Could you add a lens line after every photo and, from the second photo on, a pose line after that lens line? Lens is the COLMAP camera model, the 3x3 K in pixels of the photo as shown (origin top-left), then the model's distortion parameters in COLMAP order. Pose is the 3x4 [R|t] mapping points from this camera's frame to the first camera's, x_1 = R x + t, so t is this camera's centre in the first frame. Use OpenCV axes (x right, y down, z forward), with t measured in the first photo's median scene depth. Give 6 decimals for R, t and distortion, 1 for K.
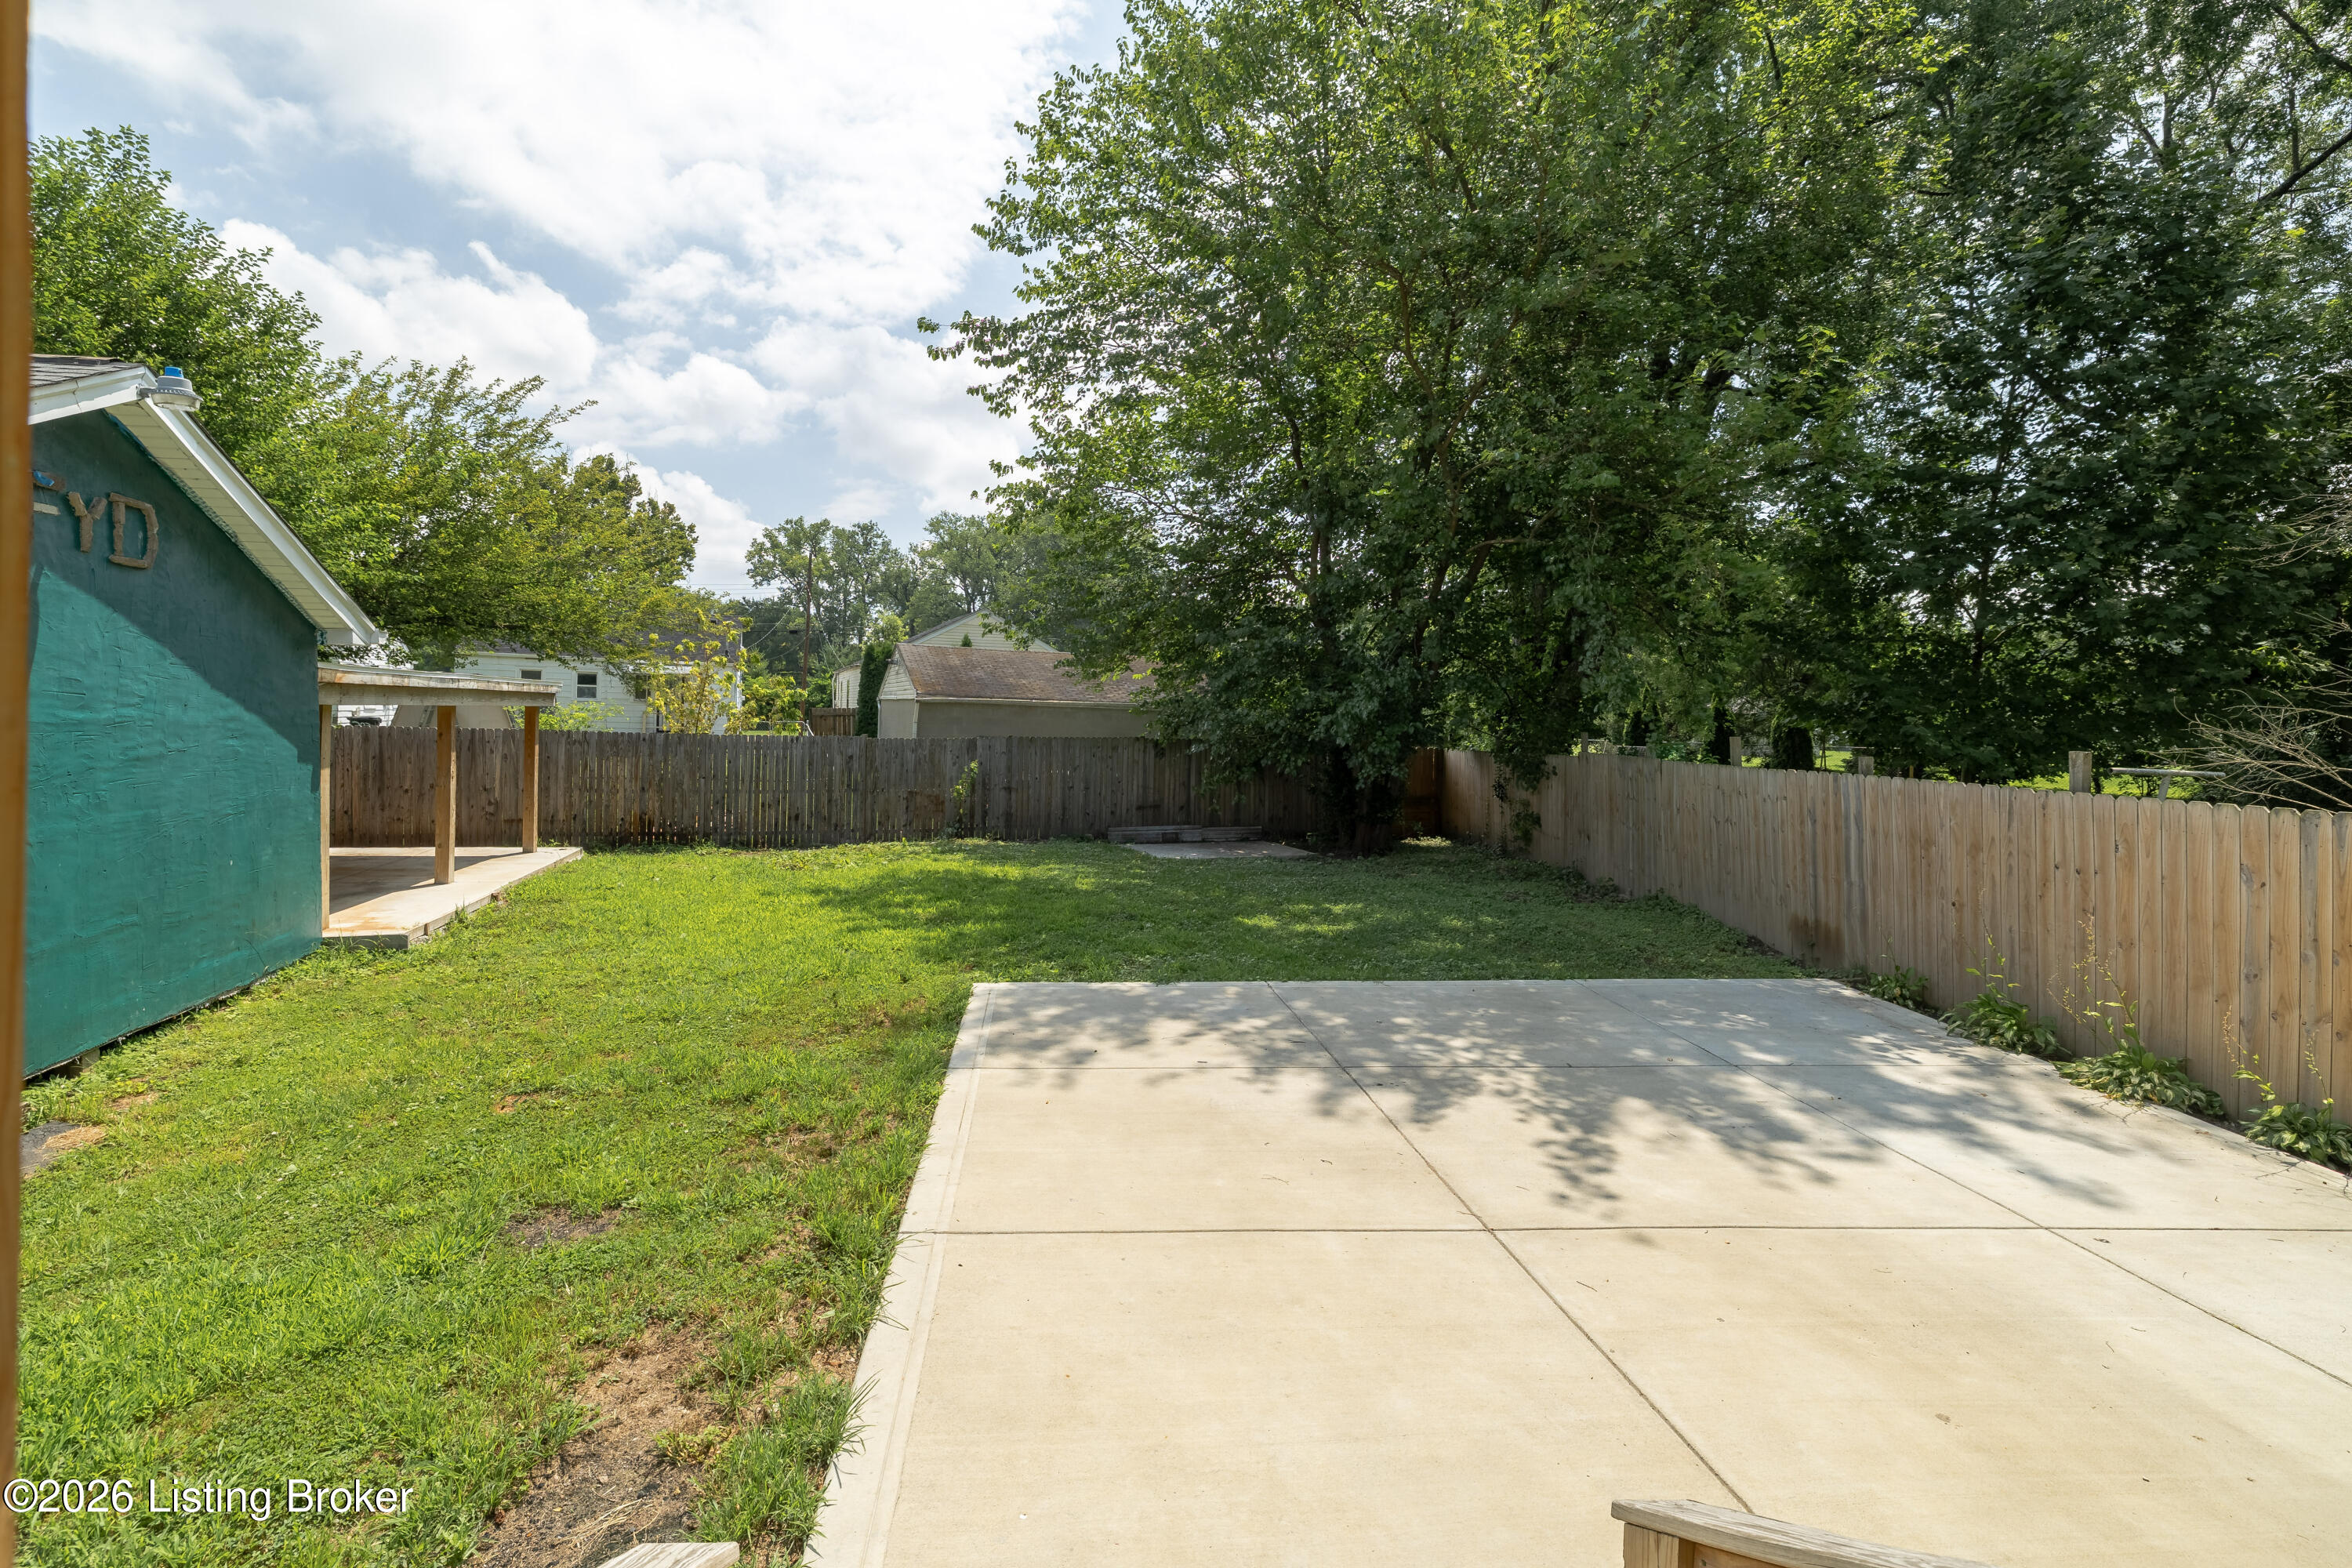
lens RADIAL K [[997.6, 0, 1121.4], [0, 997.6, 730.8], [0, 0, 1]] dist [-0.000238, -0.000030]
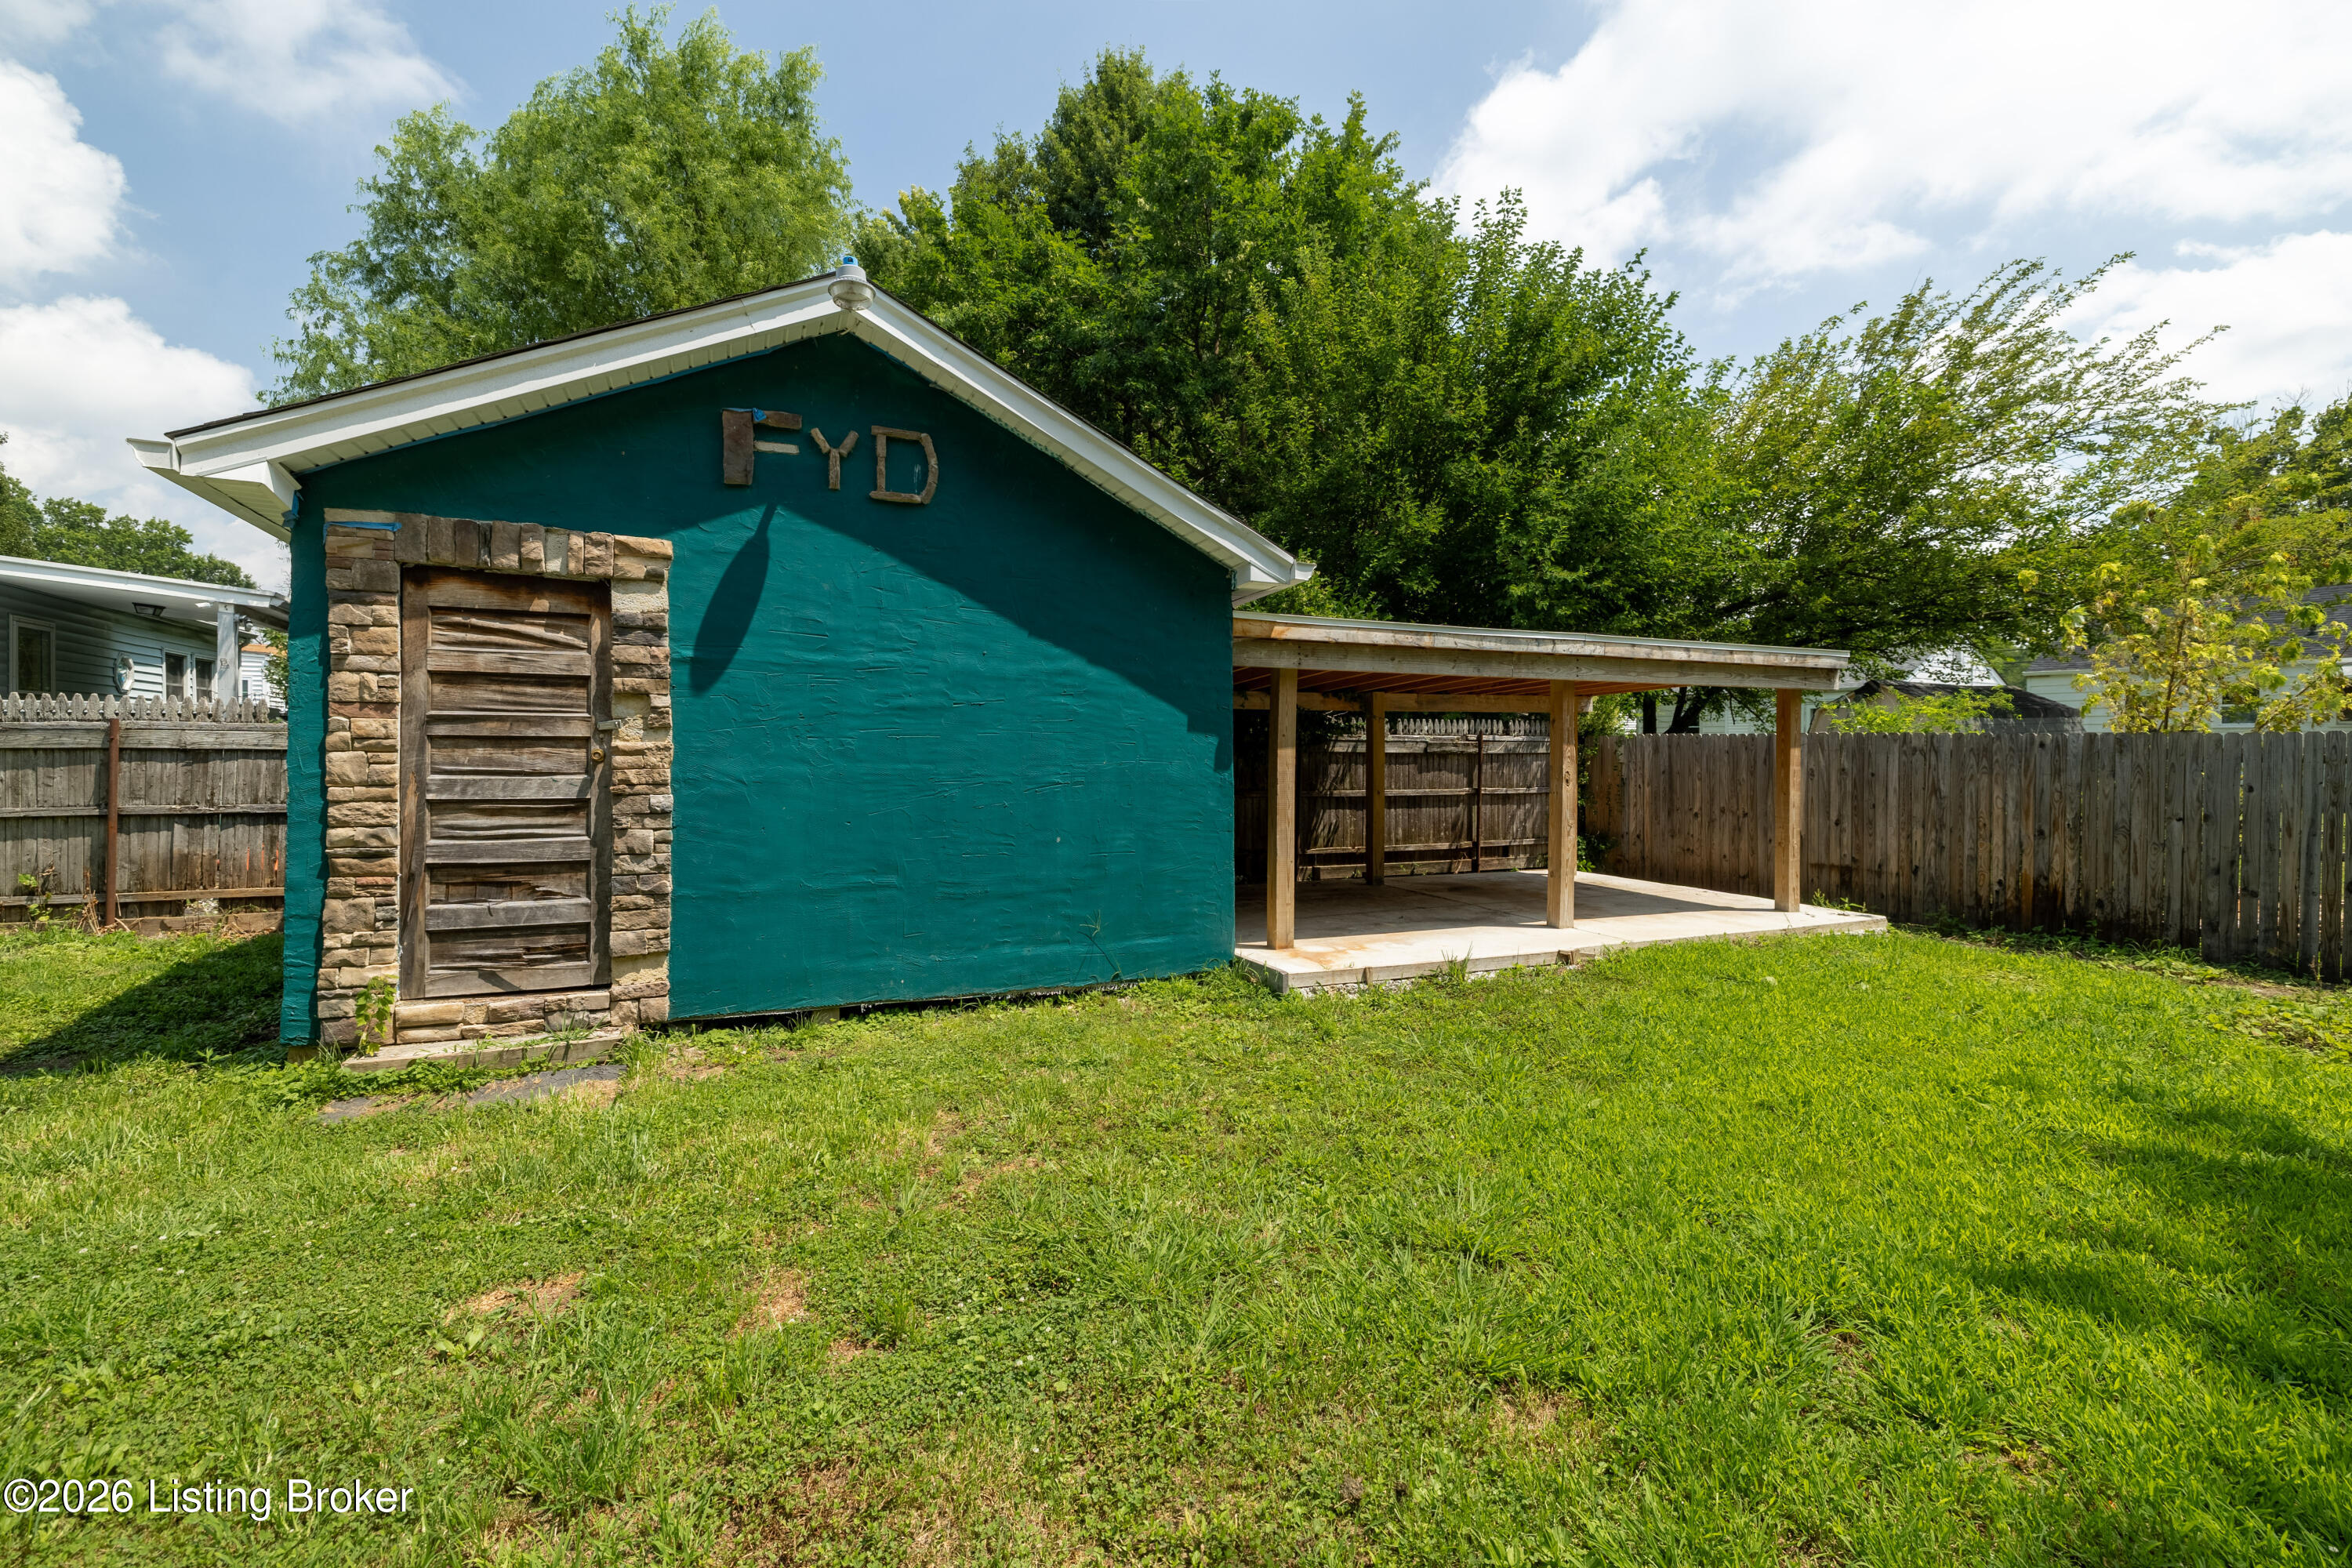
lens RADIAL K [[997.6, 0, 1191.5], [0, 997.6, 754.2], [0, 0, 1]] dist [-0.000238, -0.000030]
pose [[0.189694, -0.012575, -0.981763, -0.011269], [-0.019198, 0.999679, -0.016514, 0.041754], [0.981655, 0.021980, 0.189392, 0.557769]]
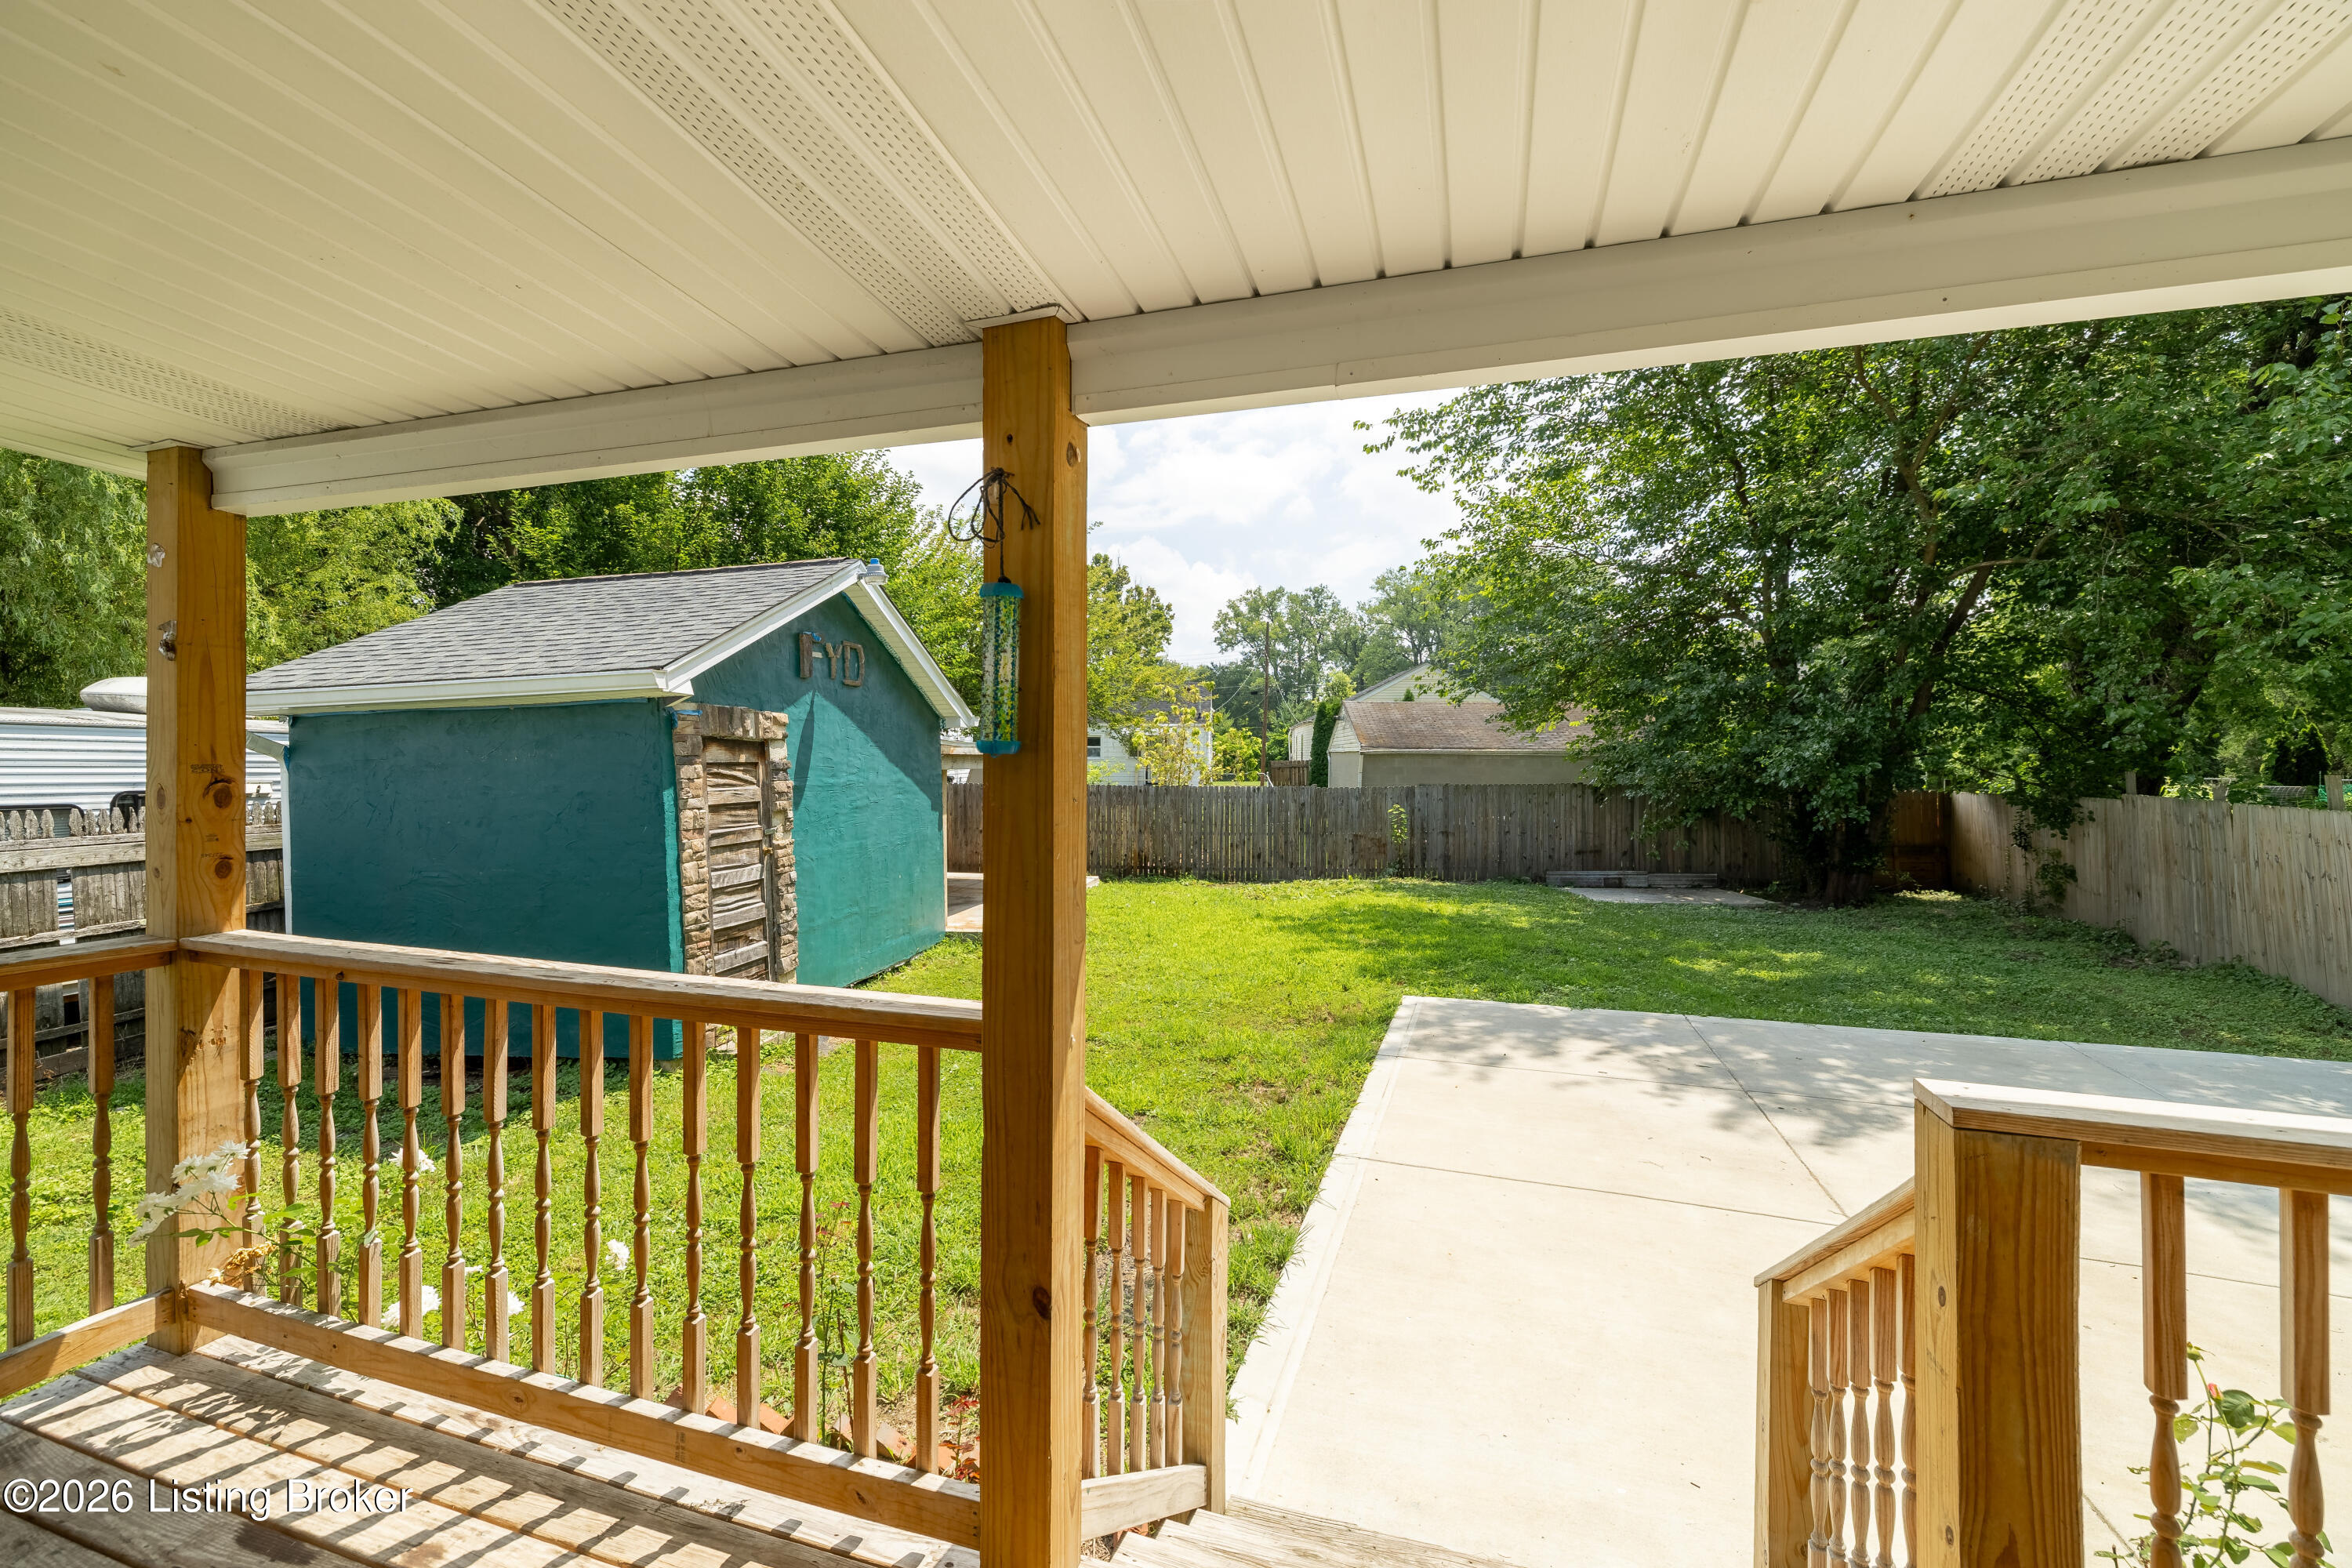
lens RADIAL K [[997.6, 0, 1178.6], [0, 997.6, 771.0], [0, 0, 1]] dist [-0.000238, -0.000030]
pose [[0.922653, -0.018049, -0.385209, 0.044136], [0.015380, 0.999832, -0.010009, -0.003111], [0.385325, 0.003311, 0.922775, -0.128880]]
